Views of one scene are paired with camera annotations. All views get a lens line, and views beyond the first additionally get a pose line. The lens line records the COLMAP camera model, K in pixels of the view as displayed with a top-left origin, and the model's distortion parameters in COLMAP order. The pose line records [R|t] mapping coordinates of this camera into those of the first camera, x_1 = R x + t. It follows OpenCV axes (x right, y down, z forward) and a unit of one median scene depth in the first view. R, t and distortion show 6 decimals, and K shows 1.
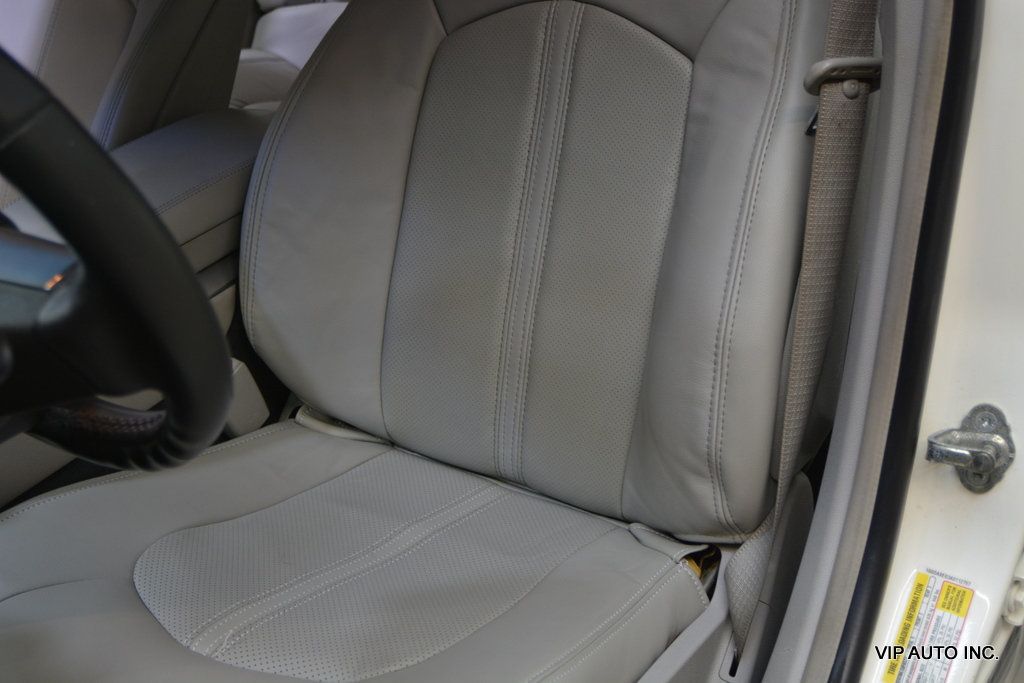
lens RADIAL K [[1366.3, 0, 512.0], [0, 1366.3, 341.5], [0, 0, 1]] dist [-0.025415, 0.007941]
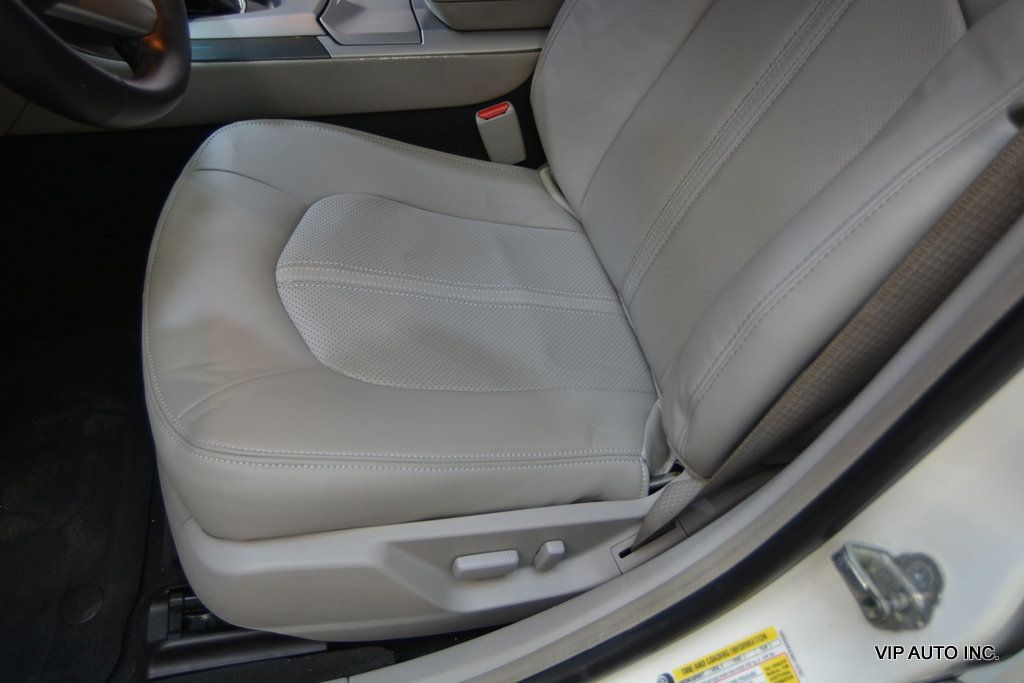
lens RADIAL K [[760.7, 0, 512.0], [0, 760.7, 341.5], [0, 0, 1]] dist [-0.037748, -0.001685]
pose [[0.709922, 0.594464, -0.377655, 0.249260], [-0.449072, 0.795165, 0.407490, -0.127657], [0.542536, -0.119692, 0.831462, 0.478655]]
